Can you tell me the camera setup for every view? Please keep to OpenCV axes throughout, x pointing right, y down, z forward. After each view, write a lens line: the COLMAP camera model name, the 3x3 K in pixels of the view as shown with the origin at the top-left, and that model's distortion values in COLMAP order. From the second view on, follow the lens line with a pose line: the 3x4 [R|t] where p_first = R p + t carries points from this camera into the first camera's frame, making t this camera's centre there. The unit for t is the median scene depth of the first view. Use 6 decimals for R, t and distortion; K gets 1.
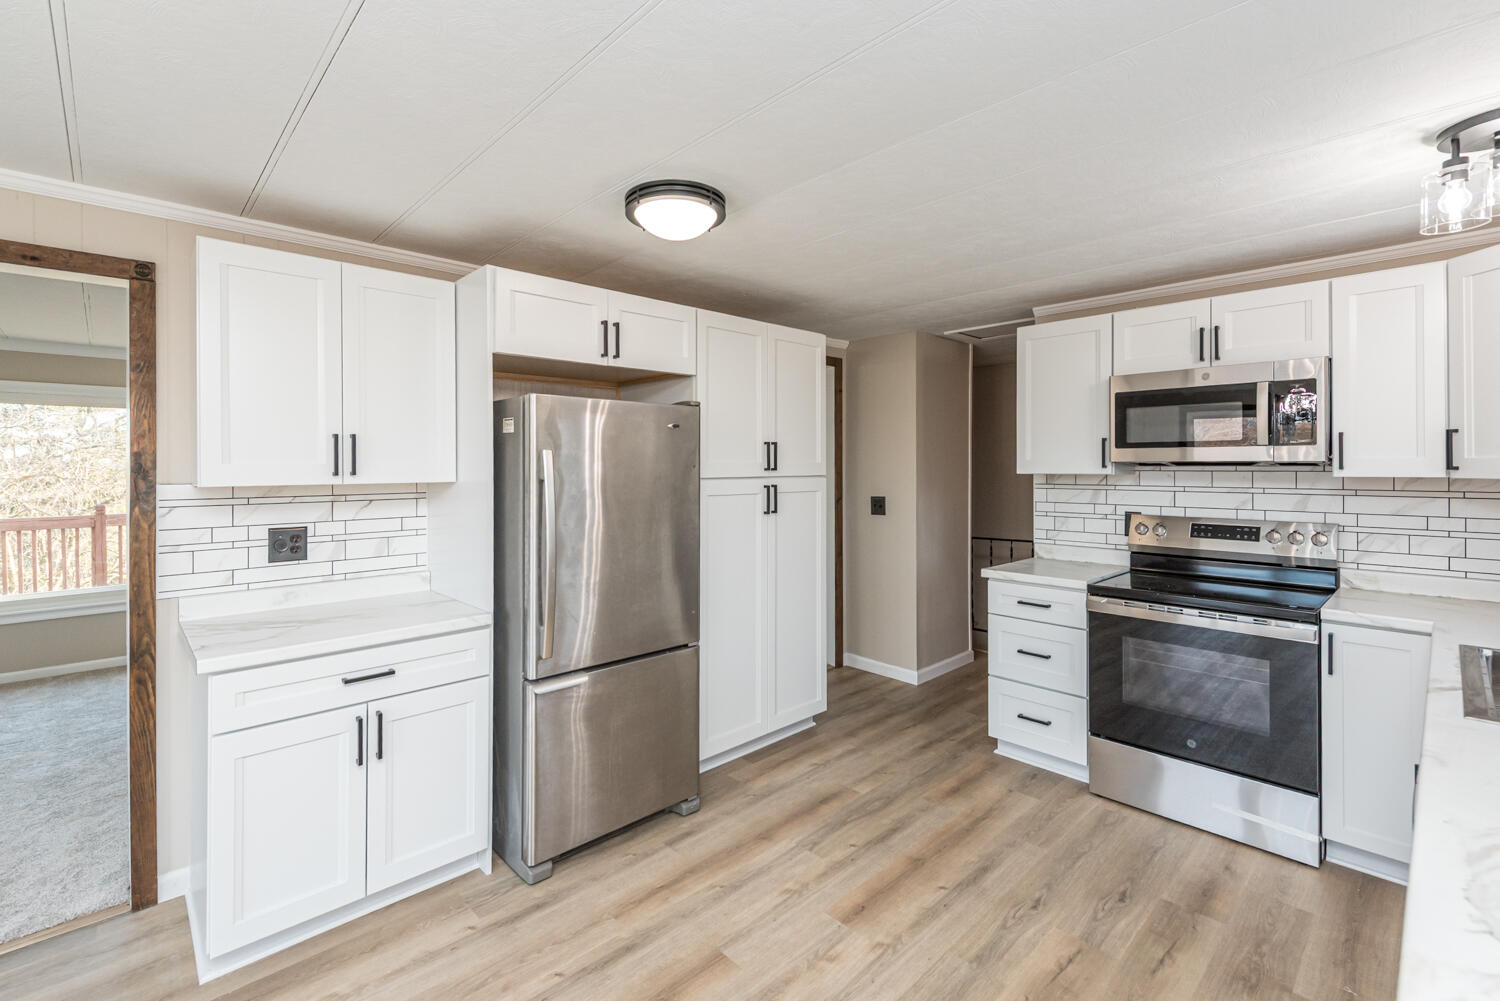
lens RADIAL K [[664.2, 0, 739.5], [0, 664.2, 464.2], [0, 0, 1]] dist [0.003617, -0.000866]
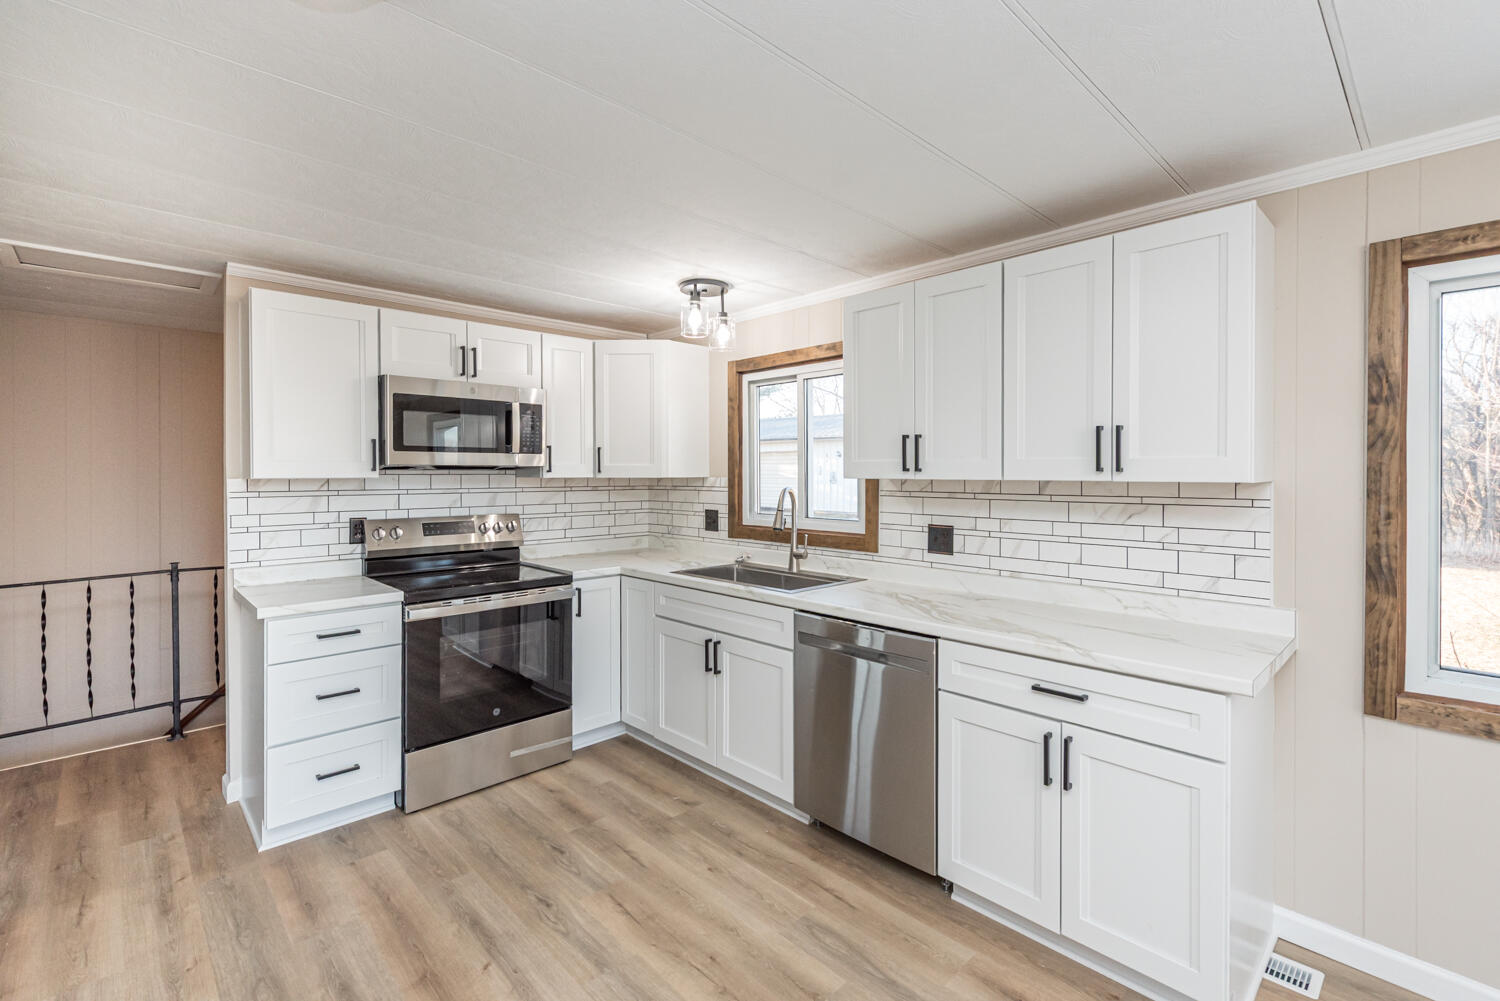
lens RADIAL K [[664.2, 0, 738.4], [0, 664.2, 476.5], [0, 0, 1]] dist [0.003617, -0.000866]
pose [[-0.004784, -0.005676, 0.999972, -0.420543], [-0.003557, 0.999978, 0.005659, 0.006227], [-0.999982, -0.003530, -0.004804, 0.535795]]
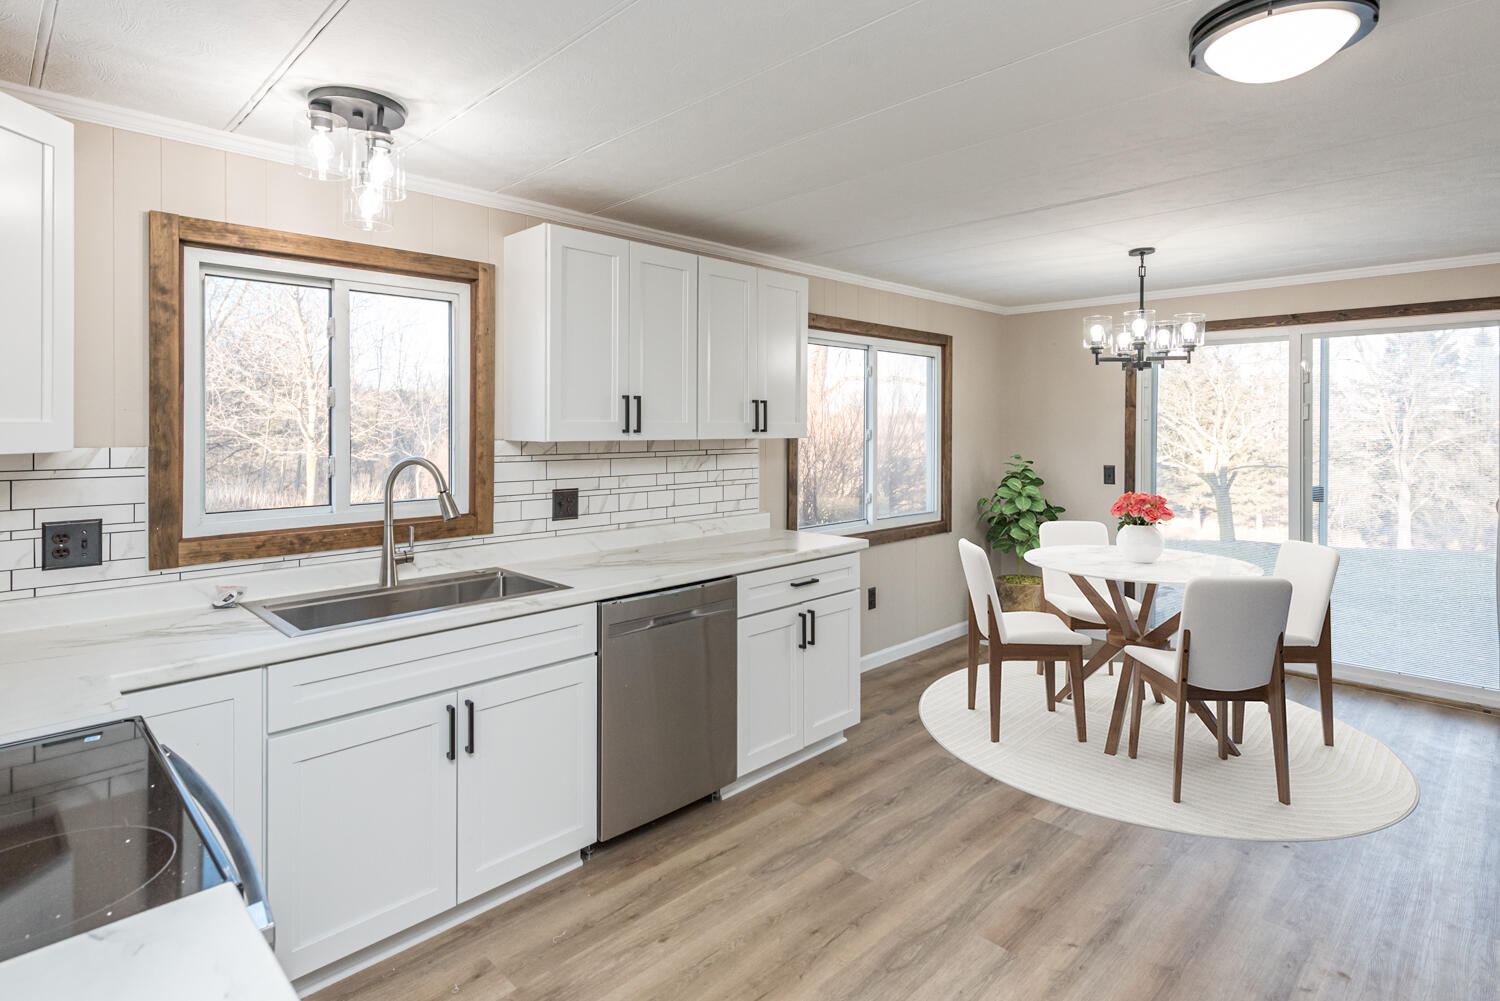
lens RADIAL K [[771.4, 0, 754.1], [0, 771.4, 431.4], [0, 0, 1]] dist [0.001755, -0.000547]
pose [[-0.999217, 0.003937, -0.039374, 0.333329], [0.003910, 0.999992, 0.000770, 0.002258], [0.039377, 0.000616, -0.999224, 1.311897]]
